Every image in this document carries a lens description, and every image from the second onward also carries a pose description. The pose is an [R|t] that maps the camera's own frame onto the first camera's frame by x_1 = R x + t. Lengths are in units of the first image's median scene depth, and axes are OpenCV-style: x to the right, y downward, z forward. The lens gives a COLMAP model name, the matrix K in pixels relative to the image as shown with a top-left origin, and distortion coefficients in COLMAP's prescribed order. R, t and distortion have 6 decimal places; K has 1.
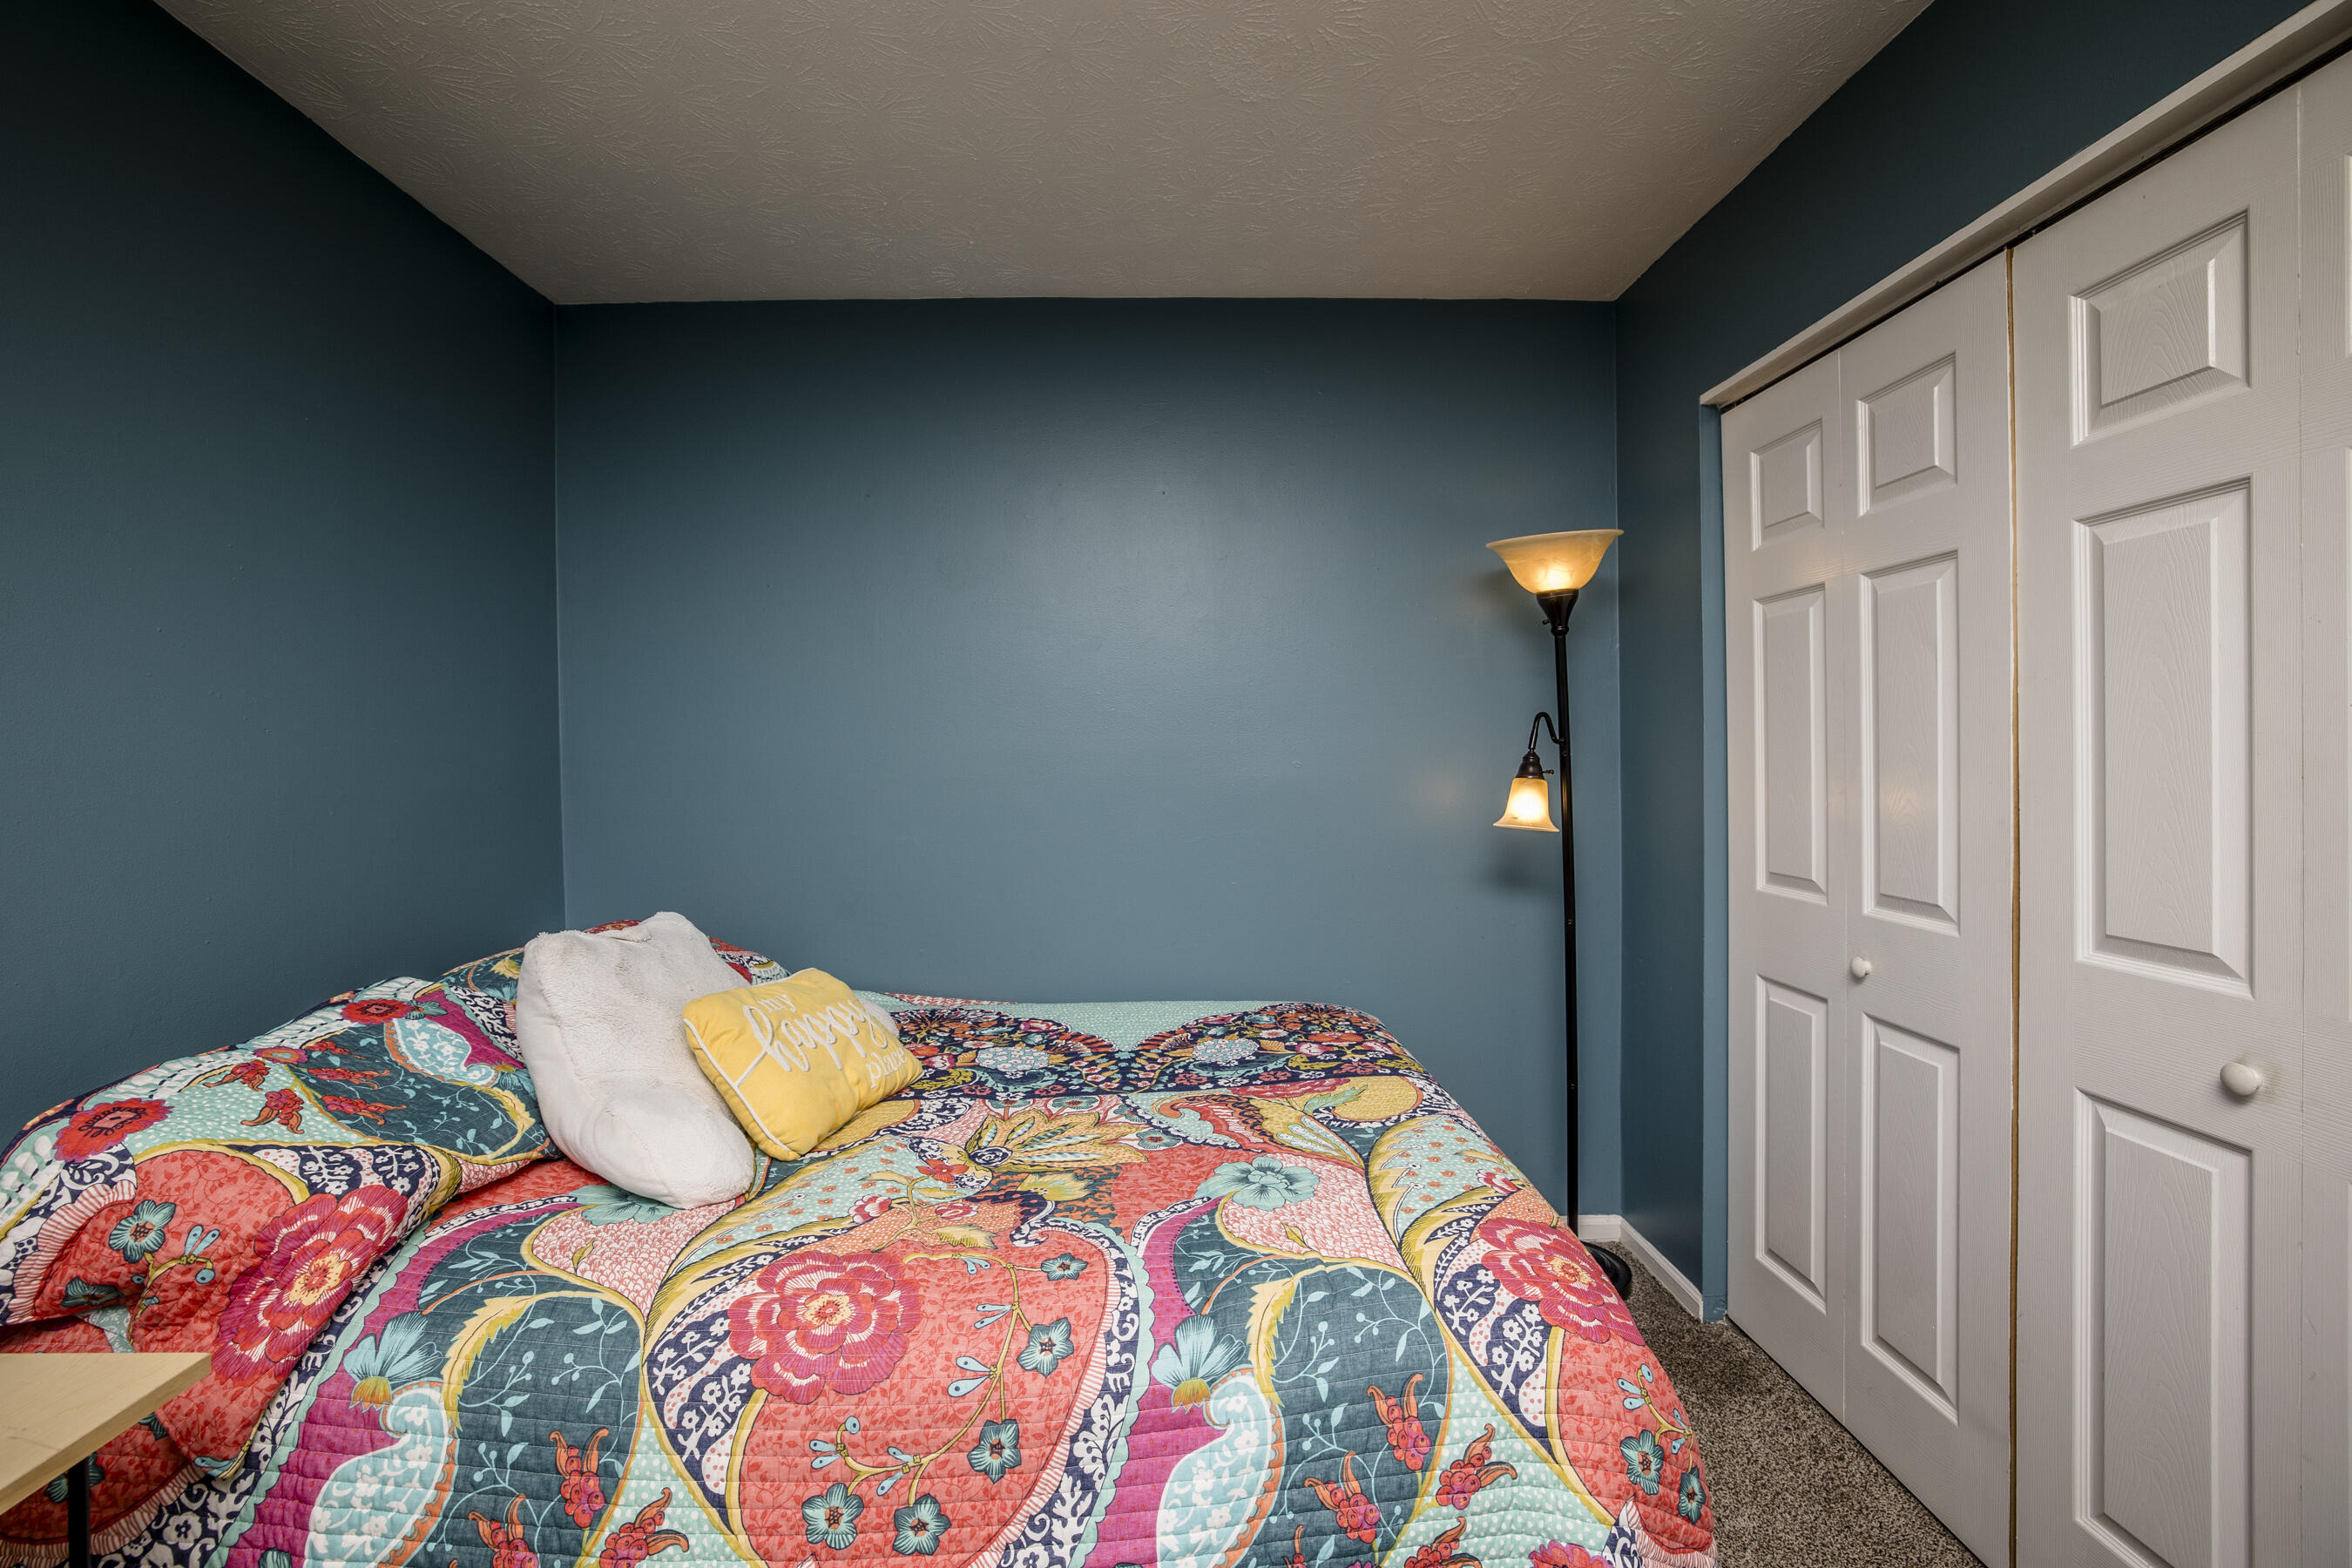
lens RADIAL K [[1029.0, 0, 1195.4], [0, 1029.0, 774.8], [0, 0, 1]] dist [-0.027621, 0.003793]
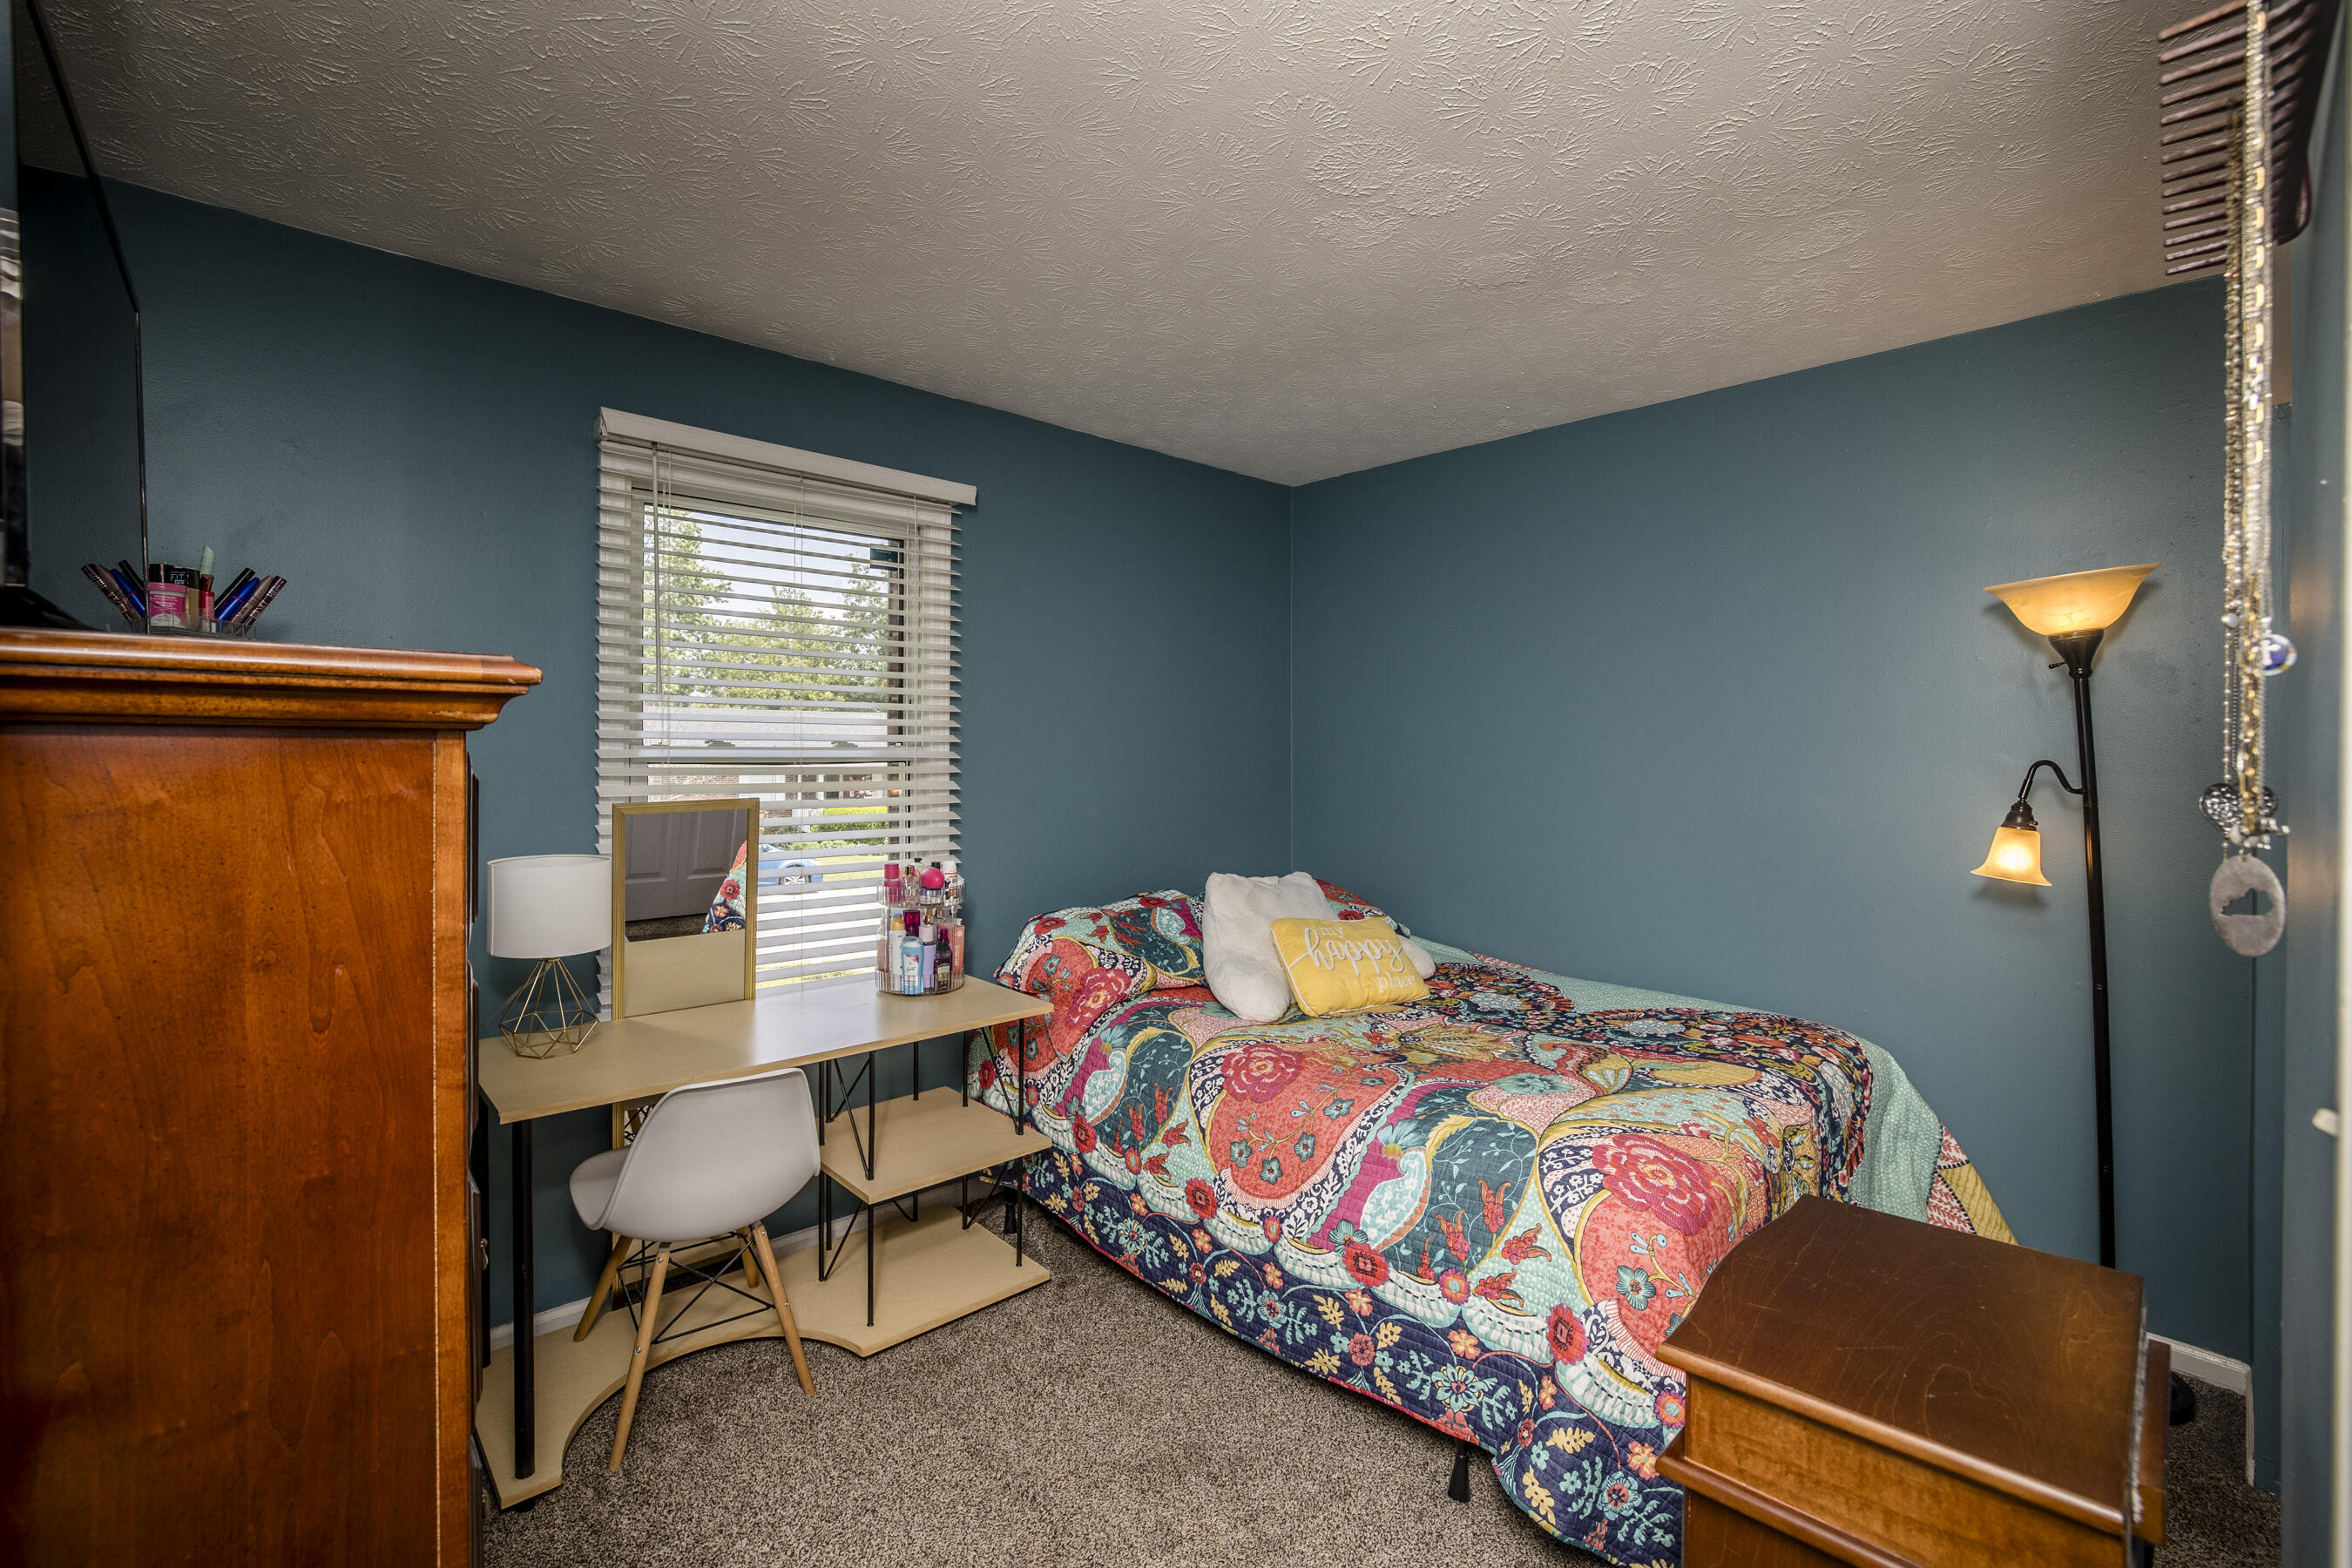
lens RADIAL K [[1029.0, 0, 1165.0], [0, 1029.0, 771.9], [0, 0, 1]] dist [-0.027621, 0.003793]
pose [[0.662500, 0.028103, -0.748534, 1.018954], [-0.027176, 0.999540, 0.013474, -0.082684], [0.748568, 0.011415, 0.662959, -0.502257]]
